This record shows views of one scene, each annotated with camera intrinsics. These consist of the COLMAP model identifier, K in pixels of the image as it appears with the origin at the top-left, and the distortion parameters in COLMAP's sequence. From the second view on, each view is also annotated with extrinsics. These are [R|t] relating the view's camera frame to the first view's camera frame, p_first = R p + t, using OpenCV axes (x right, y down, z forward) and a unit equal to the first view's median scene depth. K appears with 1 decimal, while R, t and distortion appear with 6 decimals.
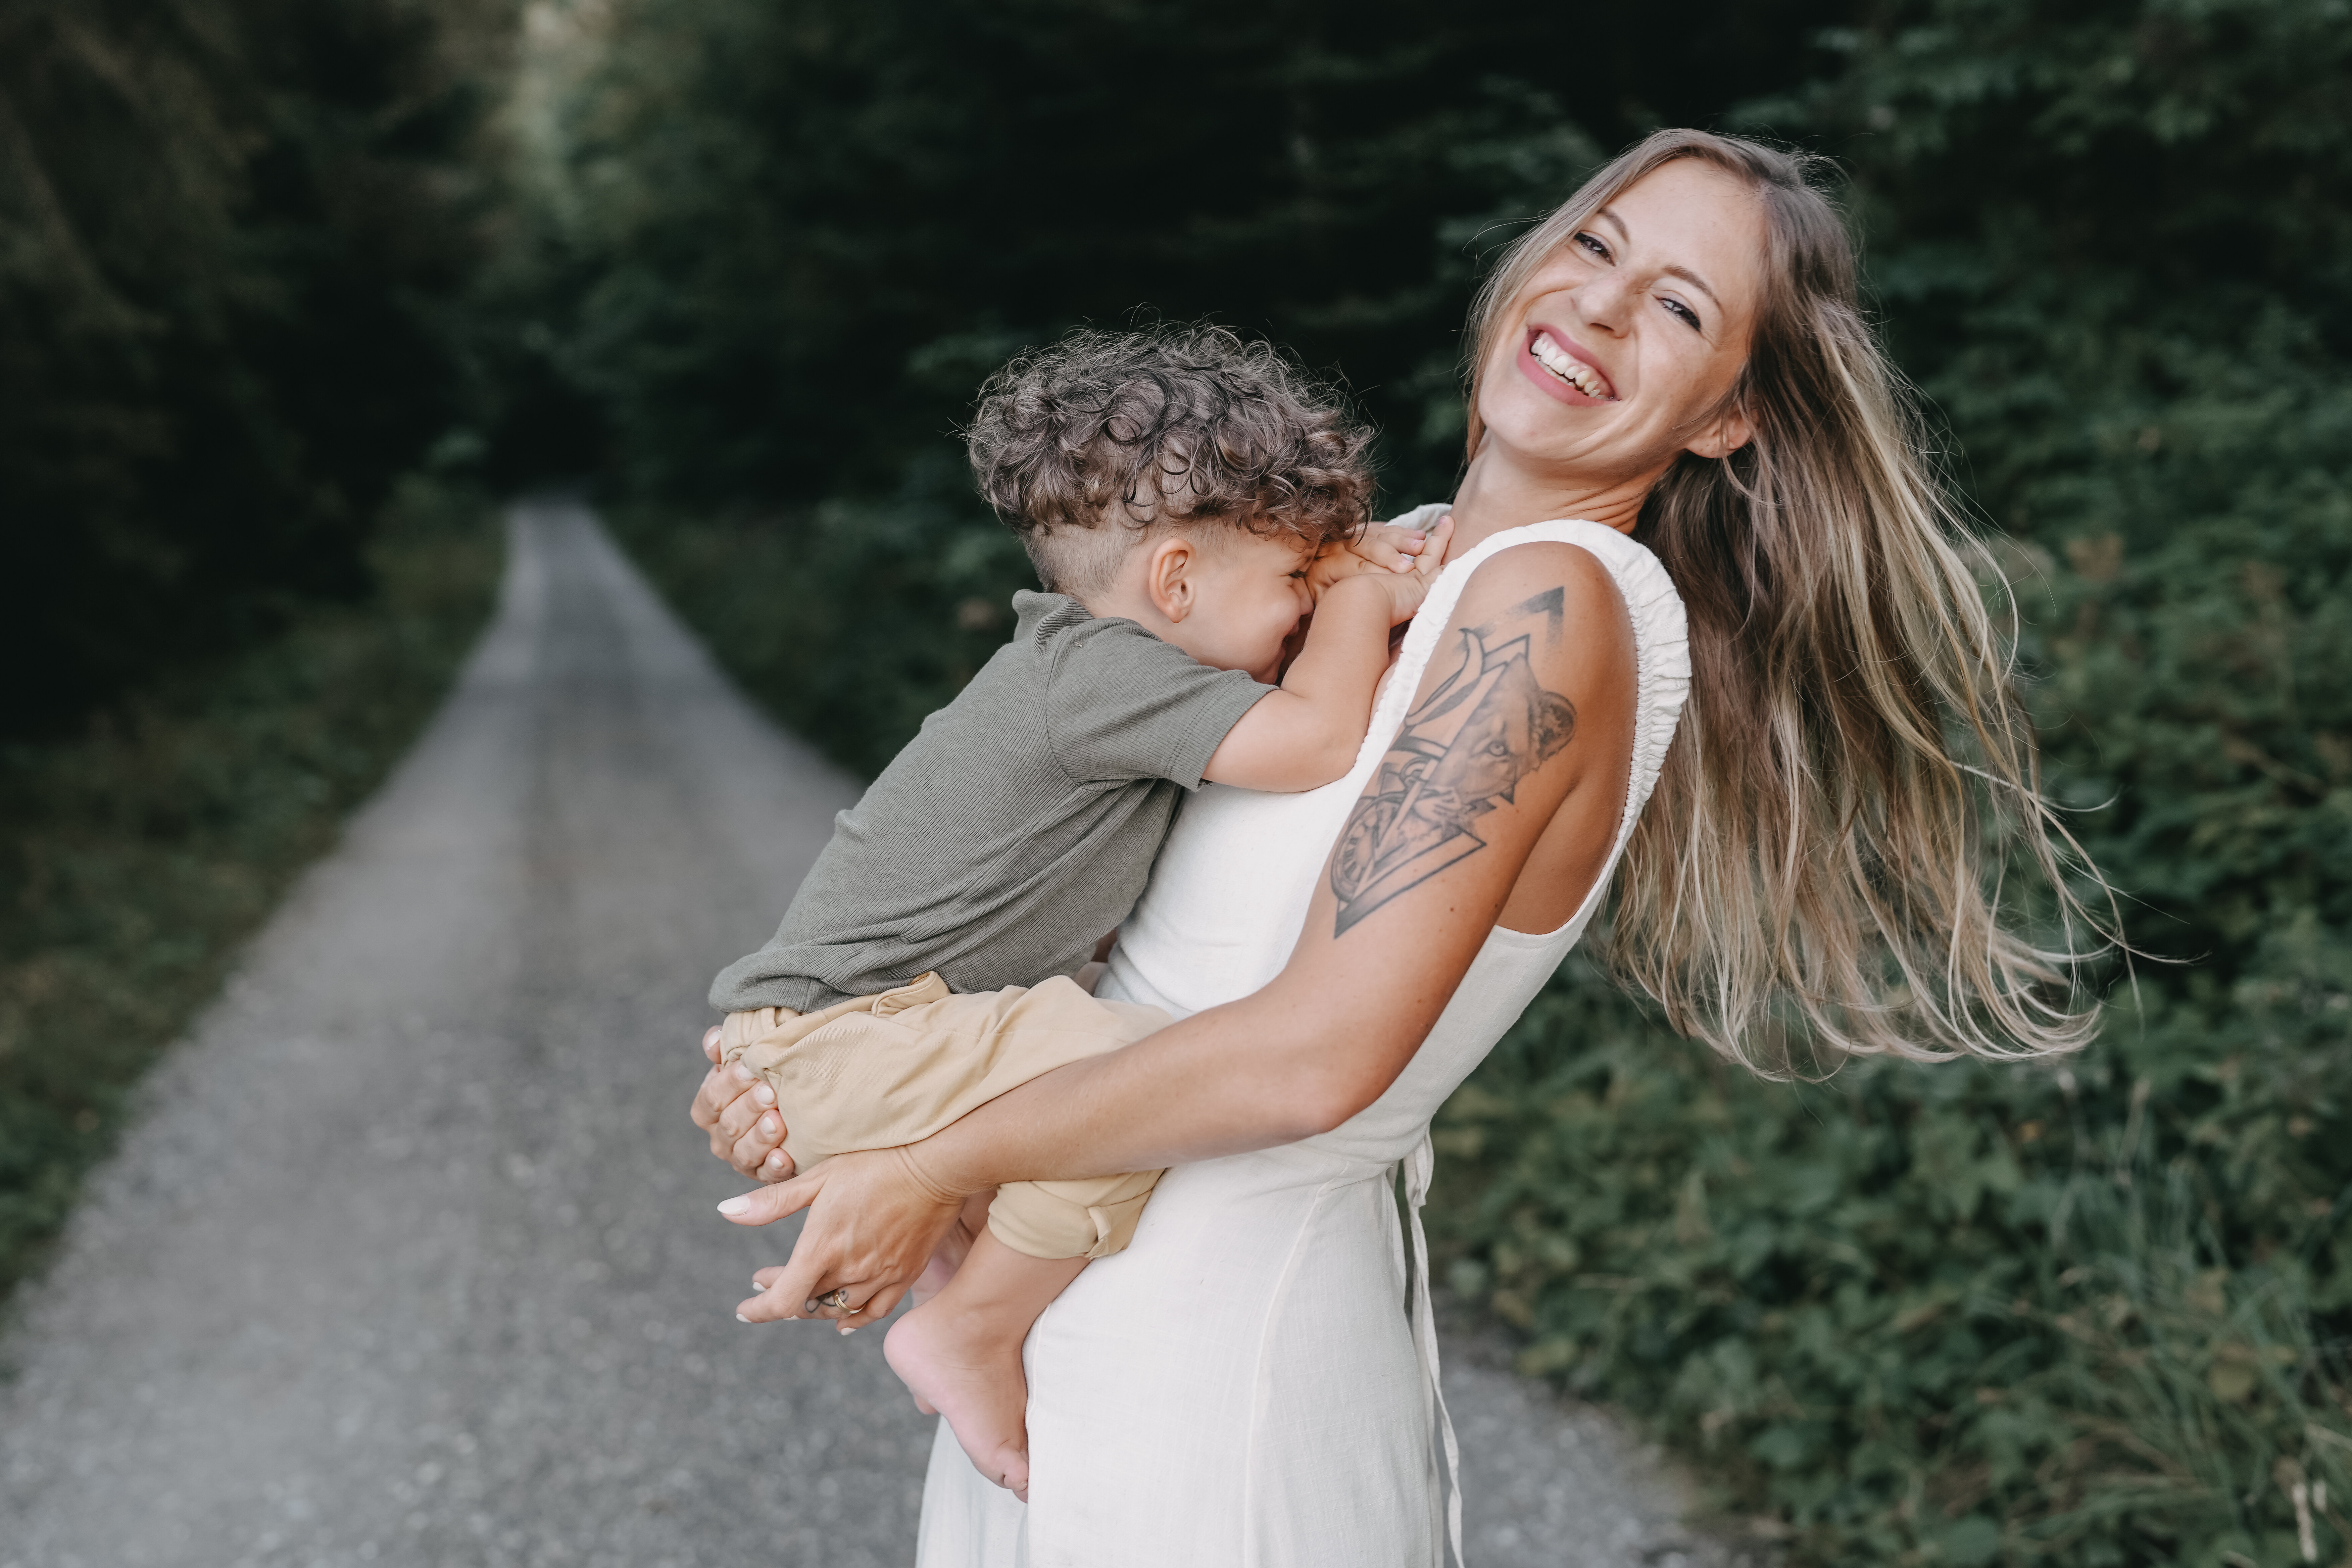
lens RADIAL K [[3369.0, 0, 1176.0], [0, 3369.0, 784.0], [0, 0, 1]] dist [-0.148502, 1.158568]
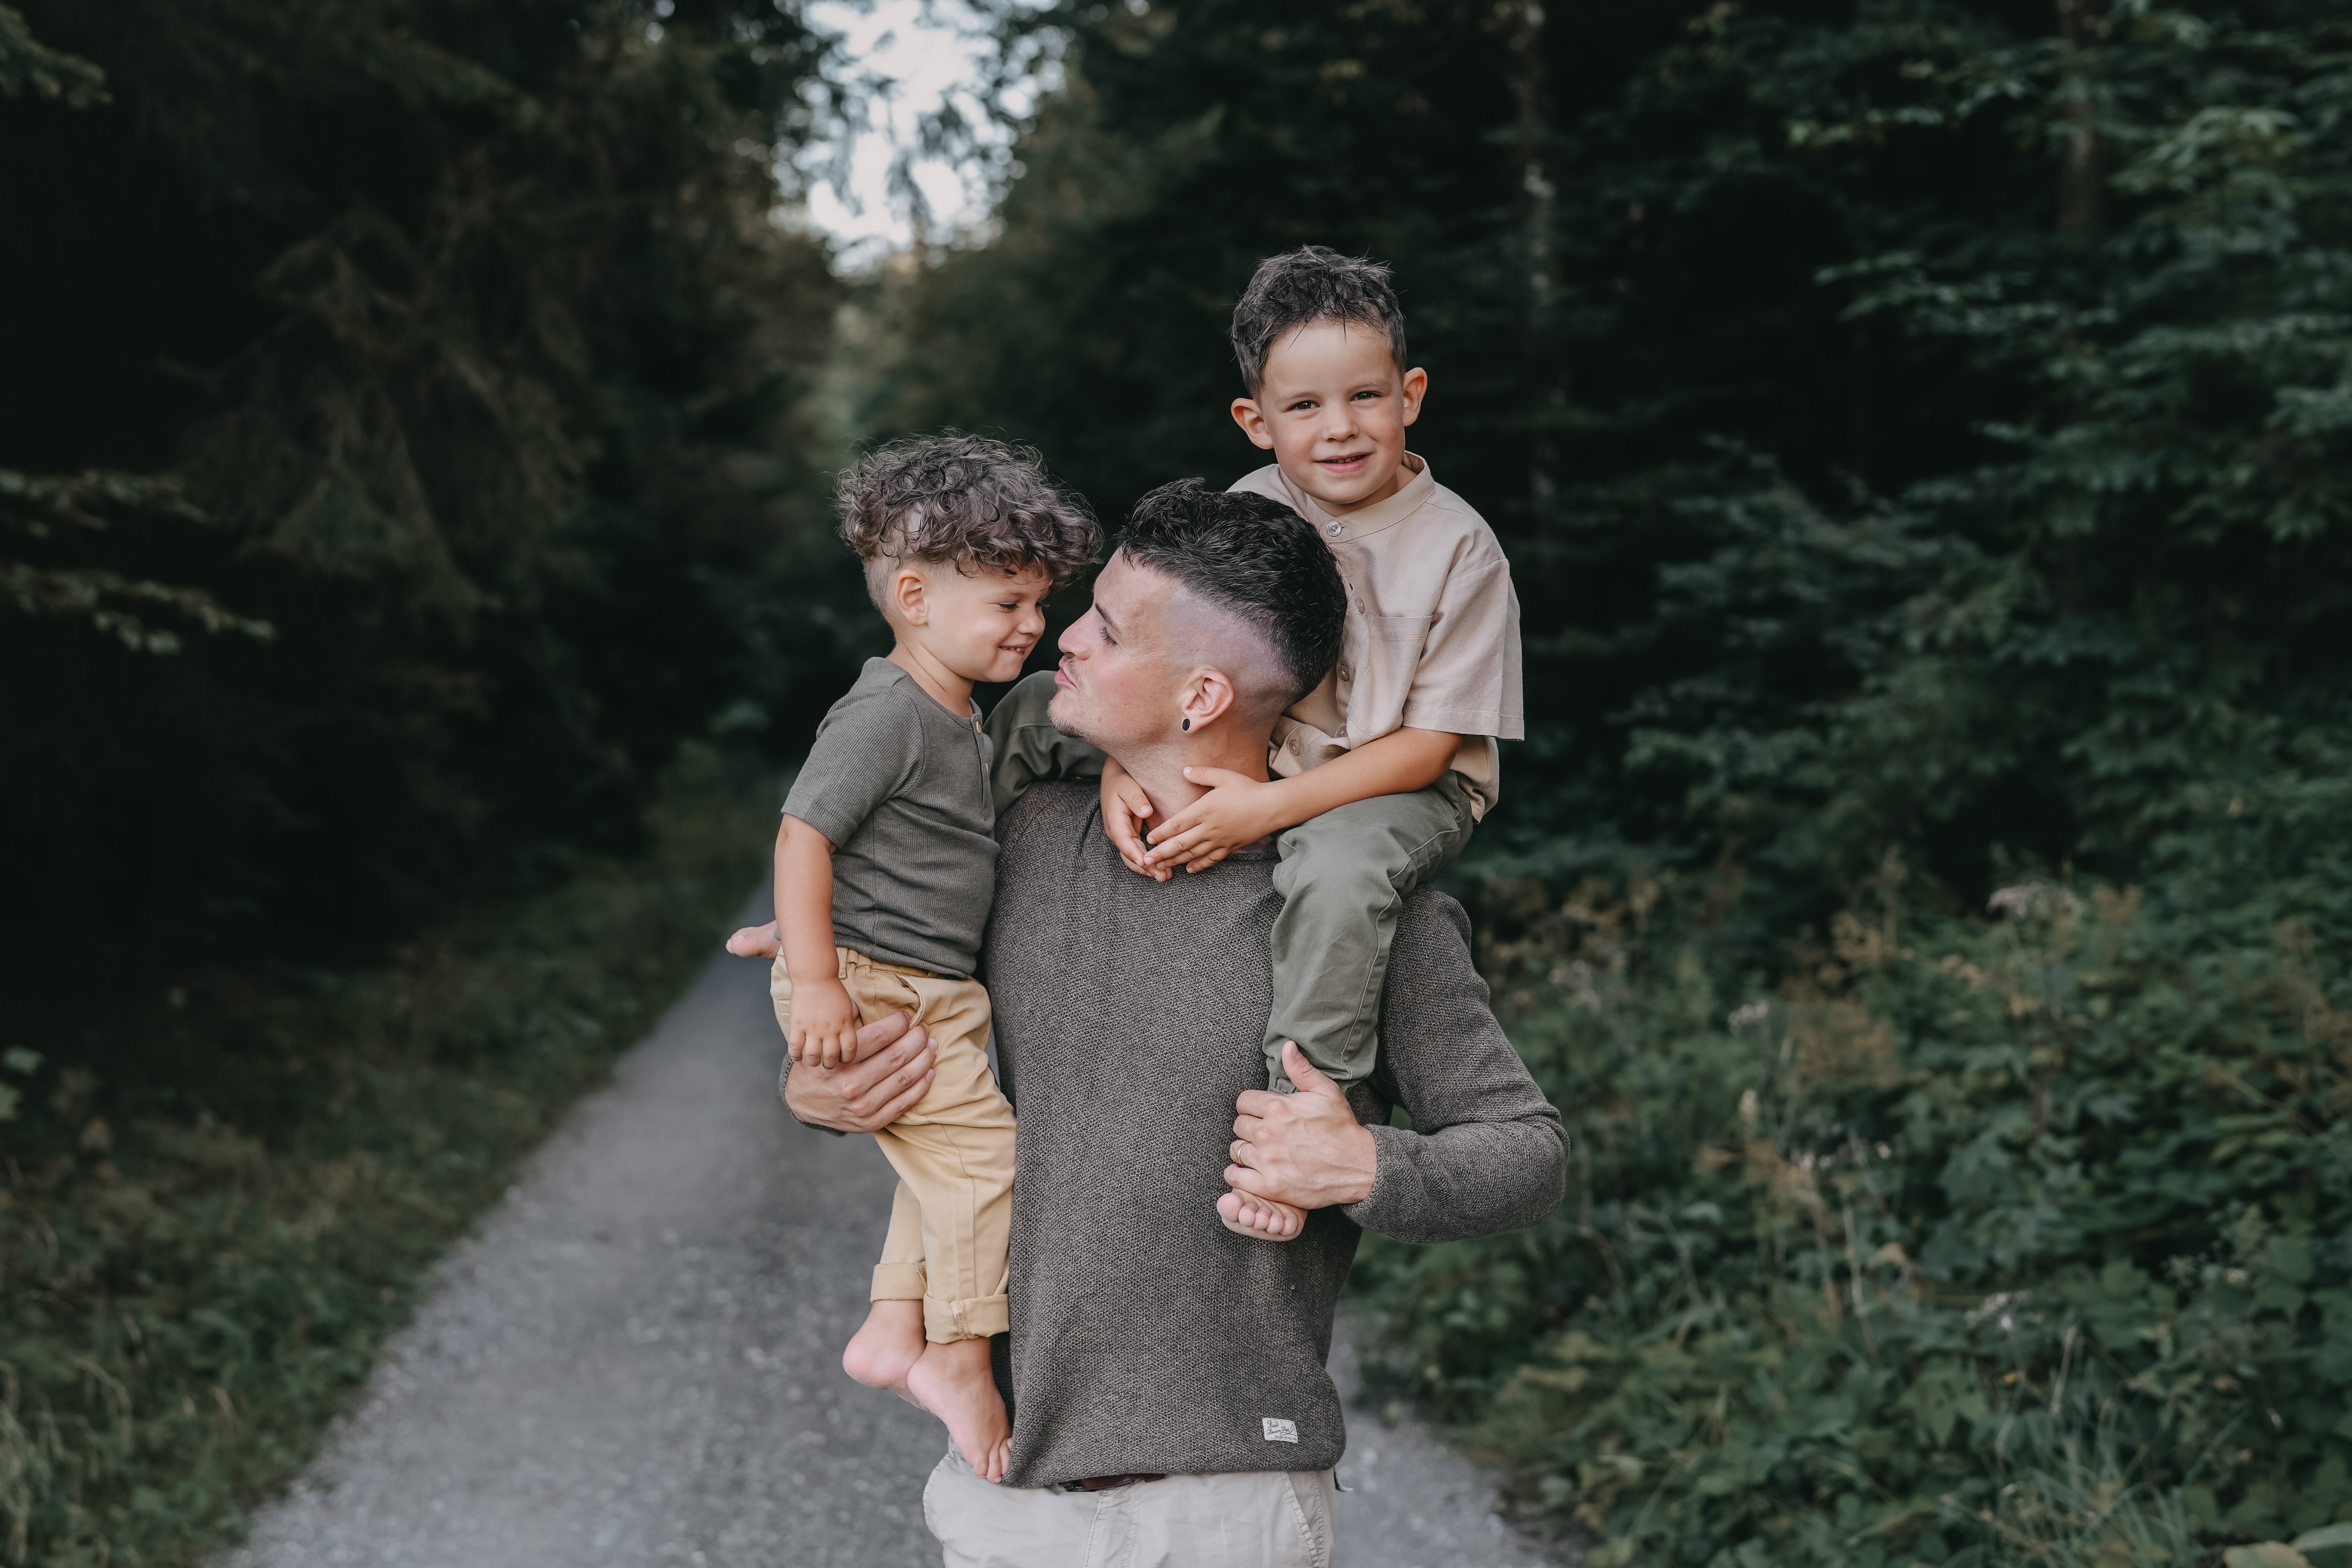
lens RADIAL K [[3369.0, 0, 1176.0], [0, 3369.0, 784.0], [0, 0, 1]] dist [-0.148502, 1.158568]
pose [[0.995199, 0.057029, -0.079546, 0.026455], [-0.063853, 0.994242, -0.086051, 0.009404], [0.074181, 0.090717, 0.993110, -0.141613]]
